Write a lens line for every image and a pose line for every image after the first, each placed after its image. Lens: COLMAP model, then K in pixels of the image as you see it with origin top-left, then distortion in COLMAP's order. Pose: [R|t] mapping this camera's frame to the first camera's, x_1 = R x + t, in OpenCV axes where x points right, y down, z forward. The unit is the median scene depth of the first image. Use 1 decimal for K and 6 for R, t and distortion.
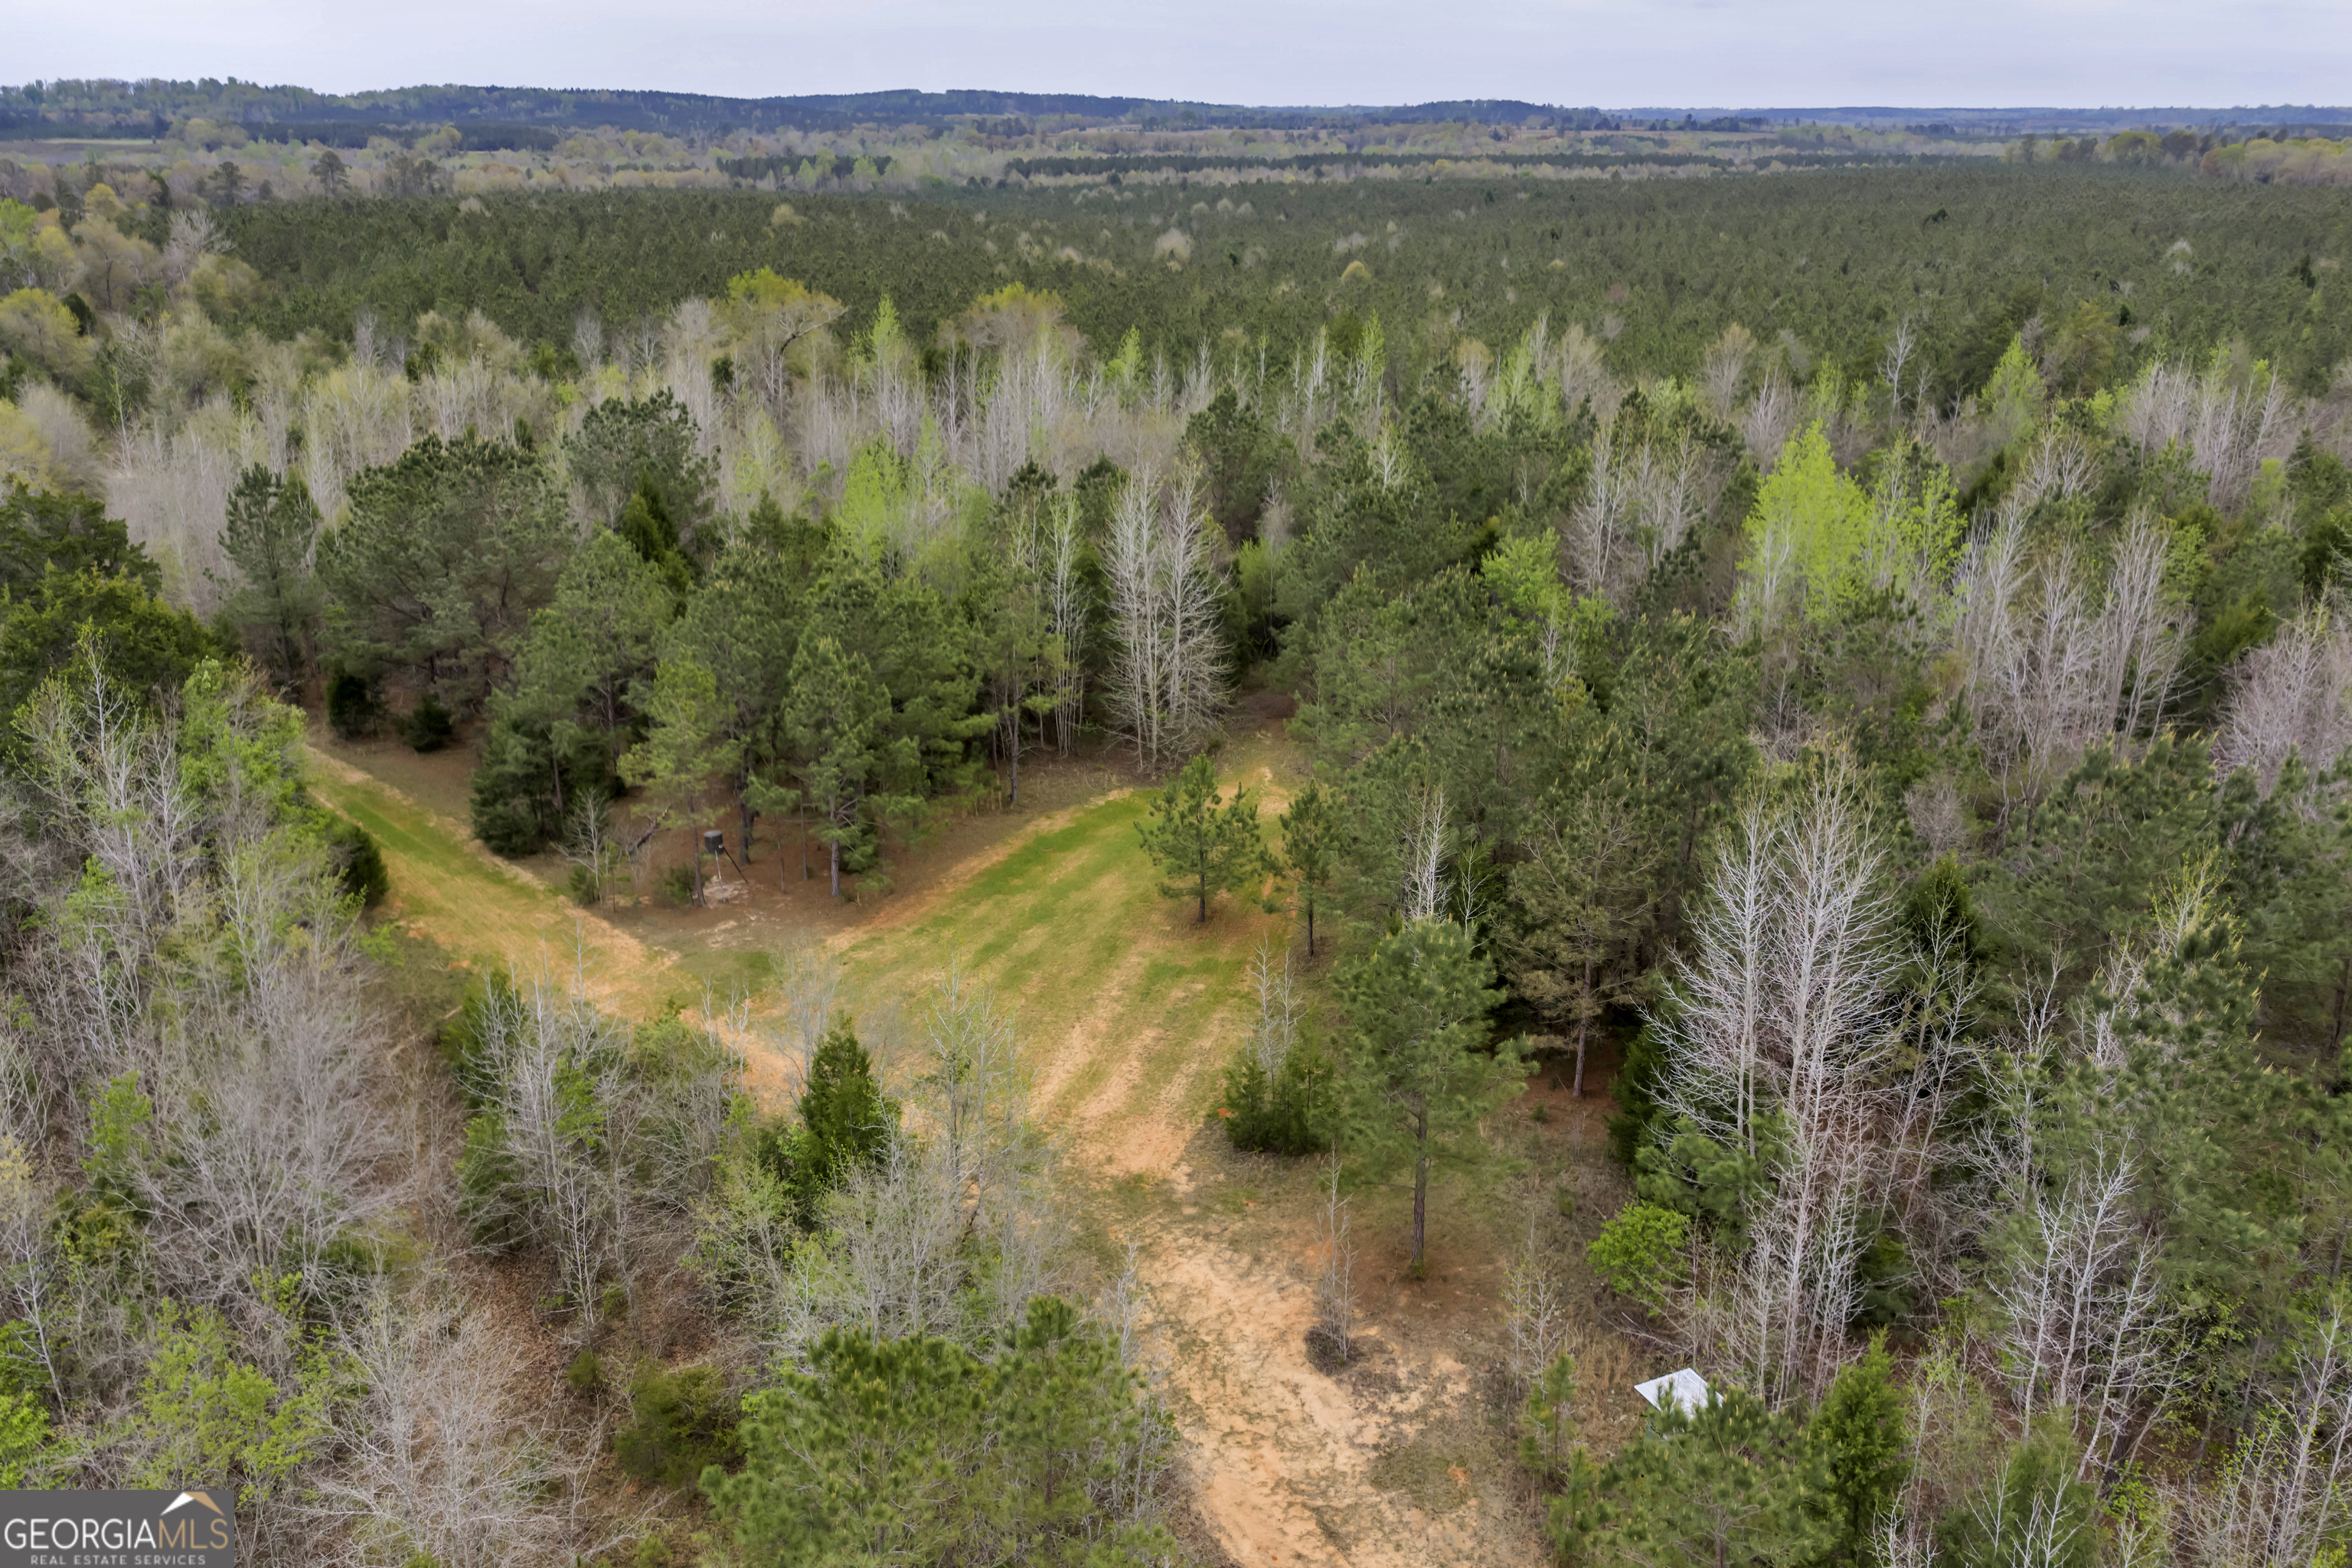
lens RADIAL K [[1939.3, 0, 1166.3], [0, 1939.3, 796.1], [0, 0, 1]] dist [0.009428, -0.022513]
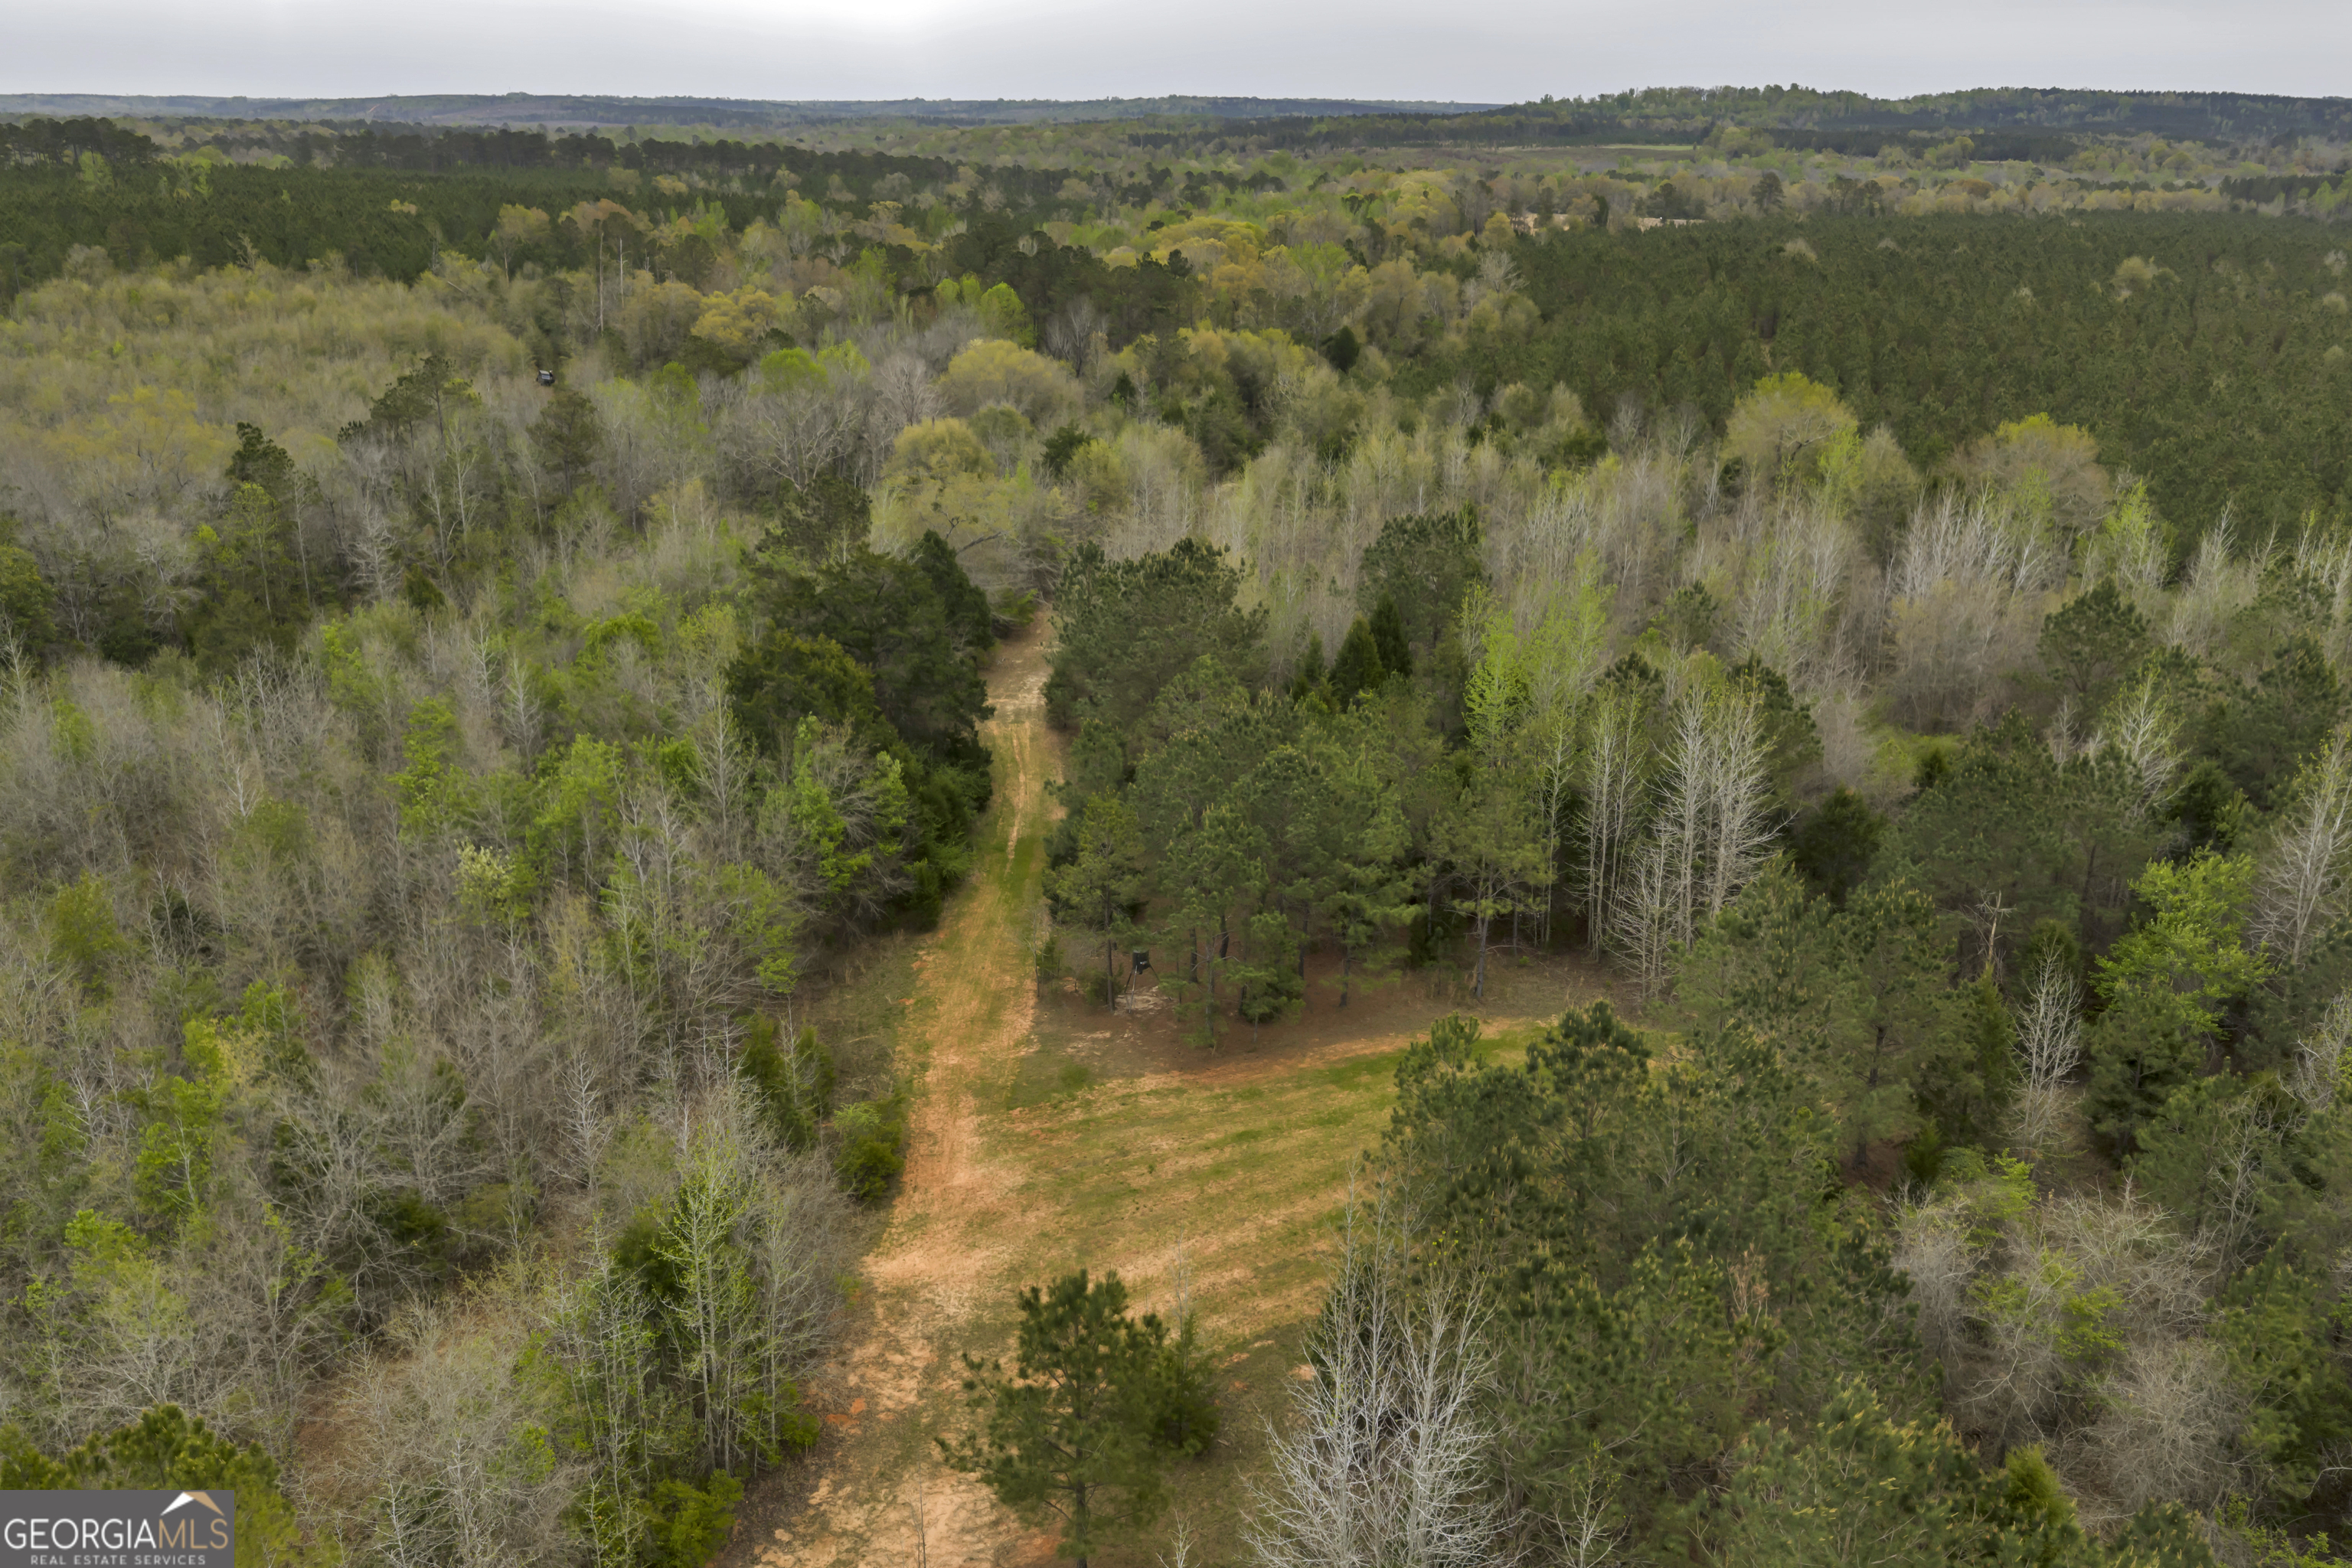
lens RADIAL K [[1939.3, 0, 1167.2], [0, 1939.3, 779.1], [0, 0, 1]] dist [0.009428, -0.022513]
pose [[0.735708, 0.214909, -0.642299, 0.272323], [-0.217908, 0.973009, 0.075964, -0.095210], [0.641288, 0.084075, 0.762680, 0.097714]]
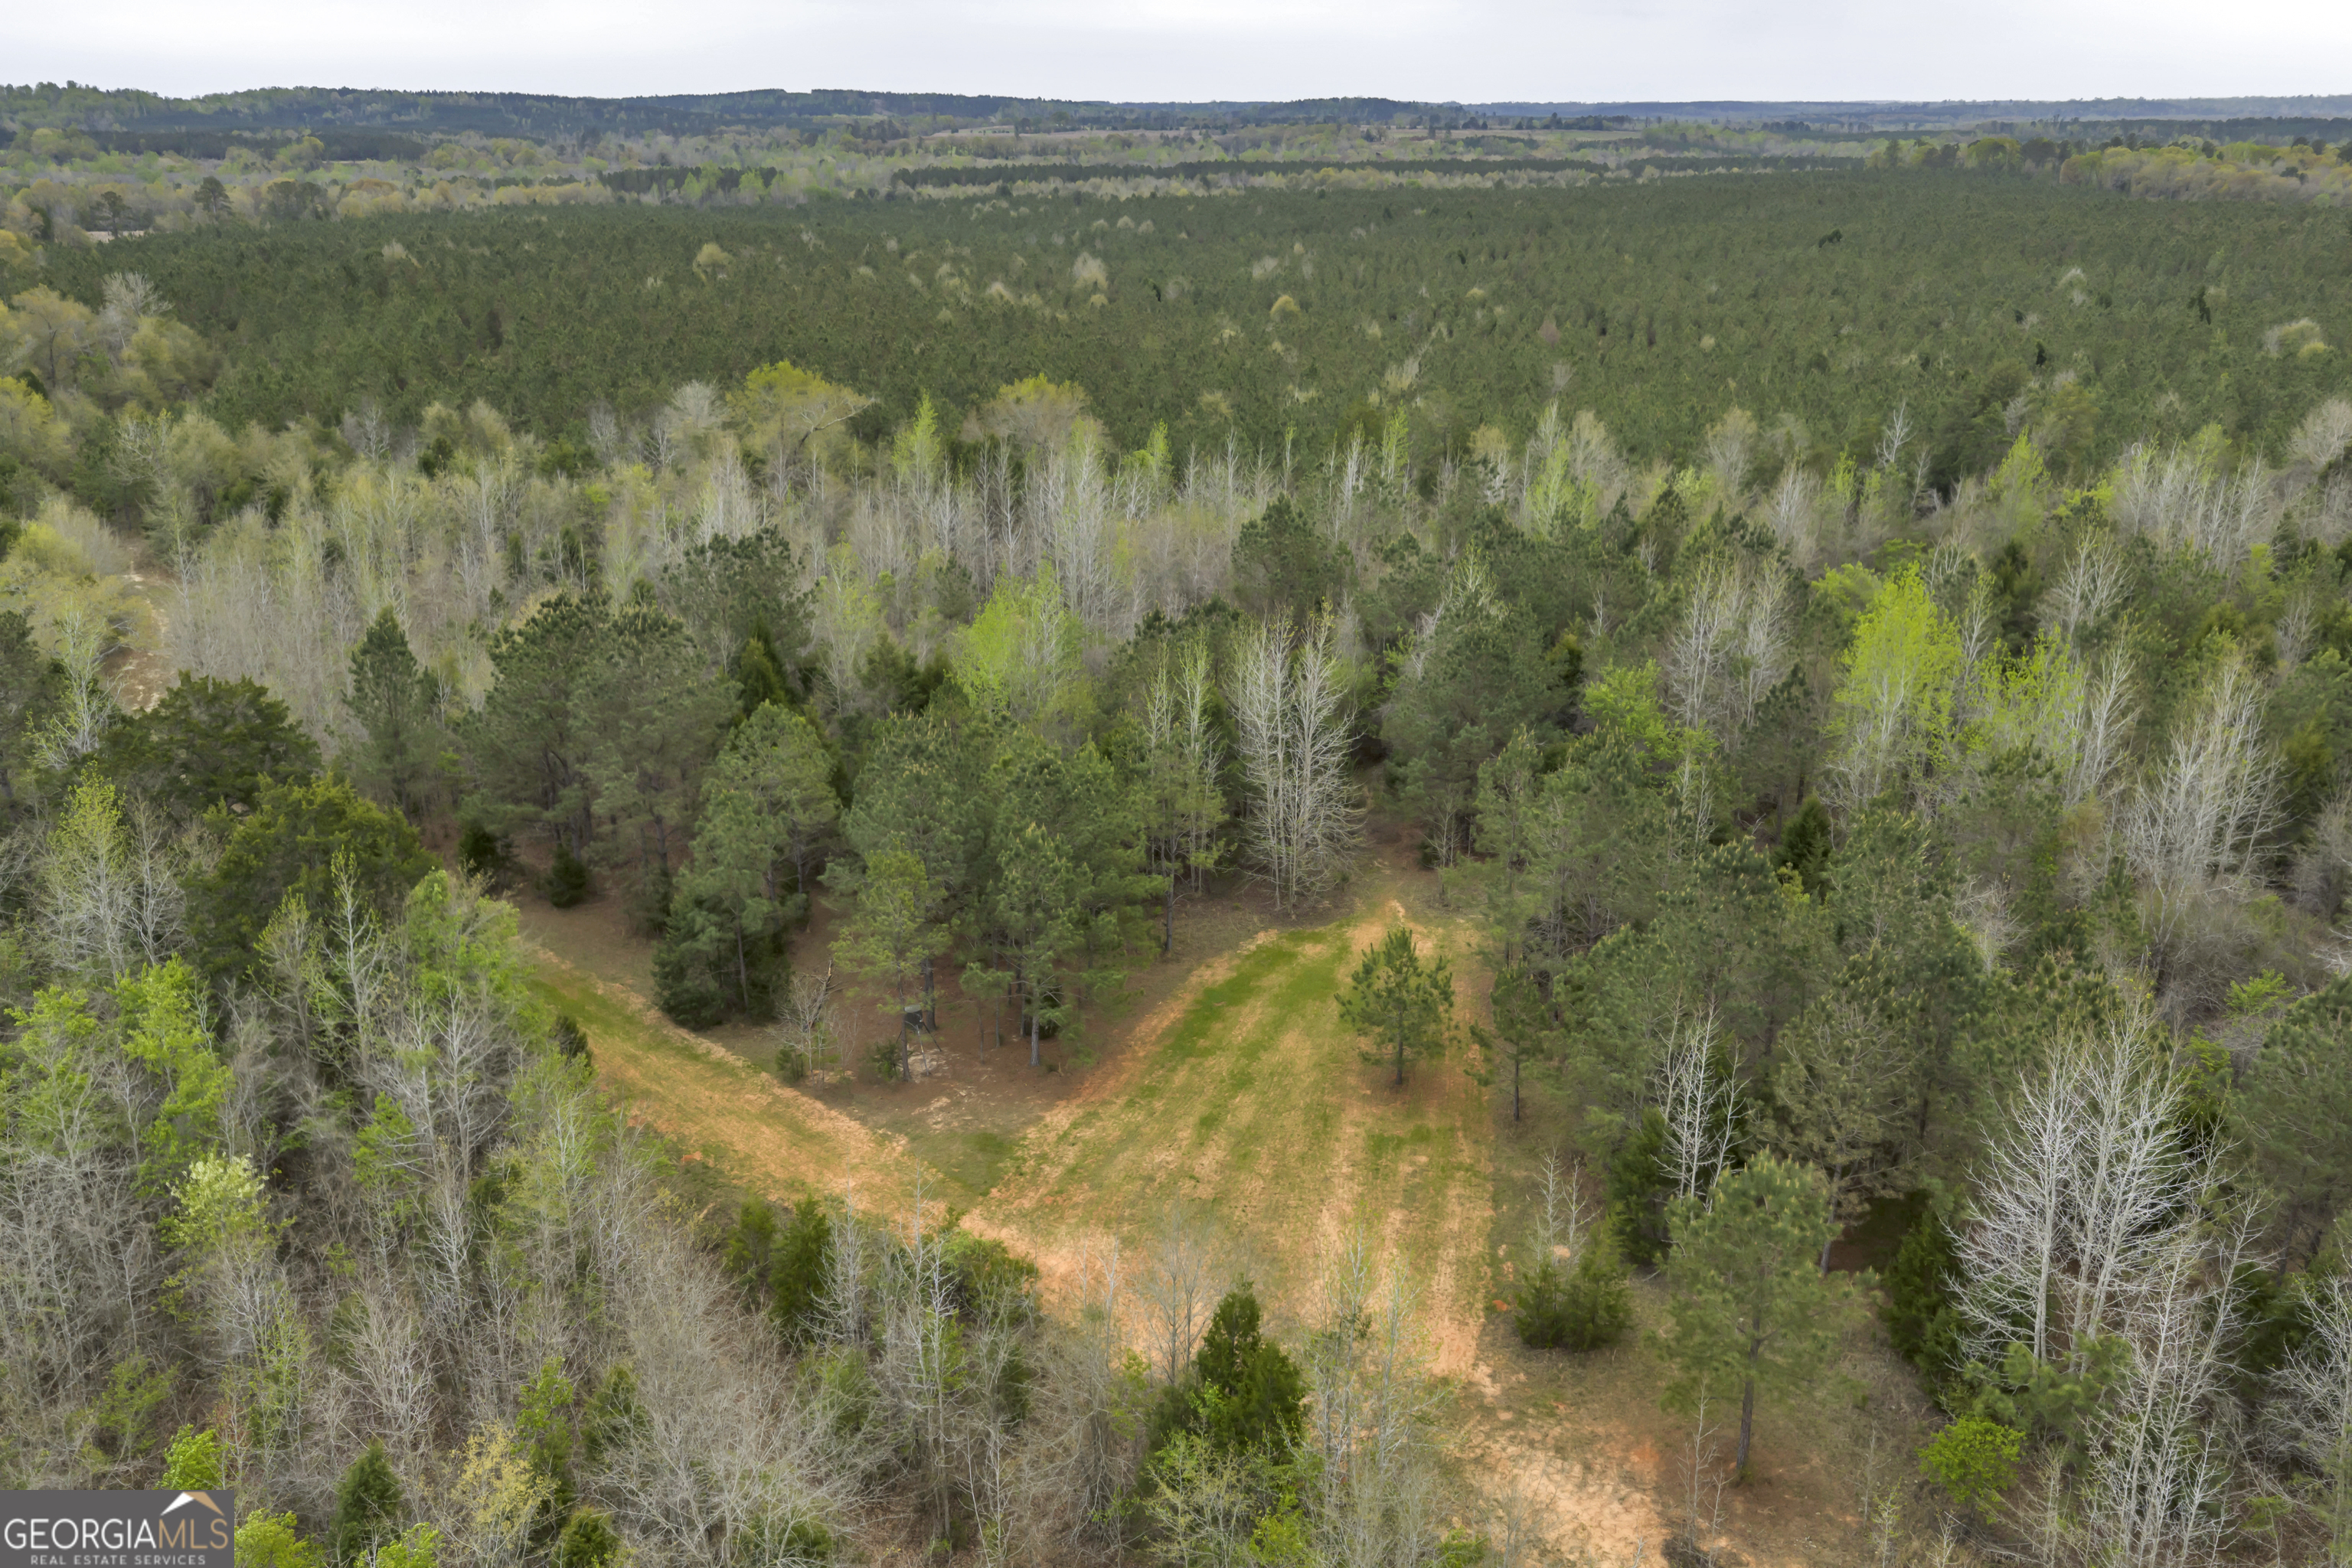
lens RADIAL K [[1939.3, 0, 1159.6], [0, 1939.3, 791.5], [0, 0, 1]] dist [0.009428, -0.022513]
pose [[0.997674, -0.026599, 0.062767, -0.097572], [0.026395, 0.999643, 0.004084, -0.057147], [-0.062853, -0.002418, 0.998020, -0.020134]]
